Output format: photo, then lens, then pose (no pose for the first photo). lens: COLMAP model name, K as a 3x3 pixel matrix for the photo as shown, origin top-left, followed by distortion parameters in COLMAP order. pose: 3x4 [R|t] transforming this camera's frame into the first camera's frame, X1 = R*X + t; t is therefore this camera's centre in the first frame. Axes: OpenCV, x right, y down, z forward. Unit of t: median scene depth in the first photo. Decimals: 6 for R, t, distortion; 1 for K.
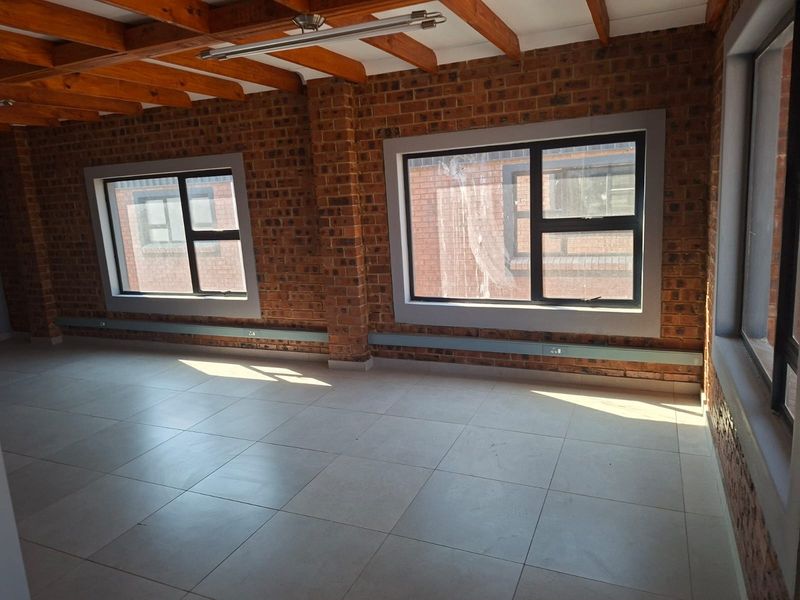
lens RADIAL K [[561.5, 0, 387.9], [0, 561.5, 303.9], [0, 0, 1]] dist [0.093148, -0.085981]
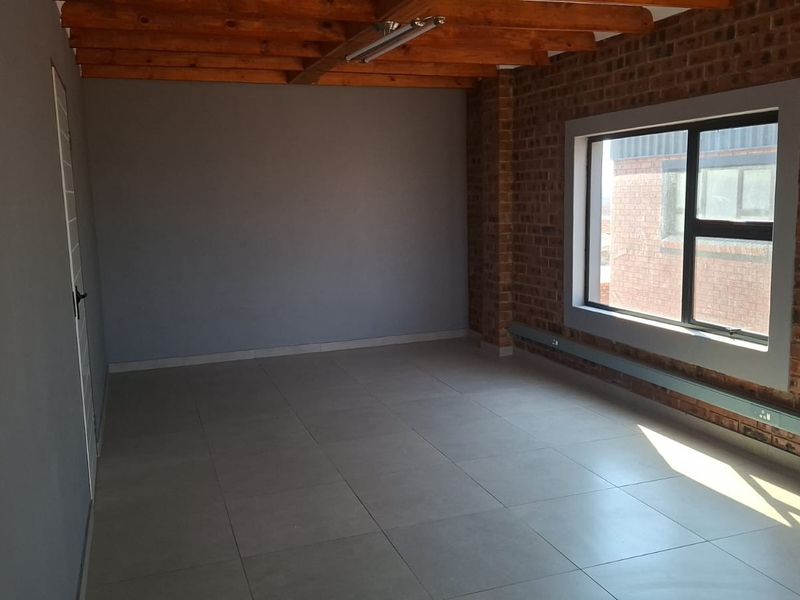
lens RADIAL K [[743.5, 0, 400.0], [0, 743.5, 300.0], [0, 0, 1]] dist [0.110529, -0.149673]
pose [[0.703960, 0.147187, -0.694822, -0.001193], [-0.161499, 0.985837, 0.045211, -0.033635], [0.691635, 0.080386, 0.717760, 0.243243]]
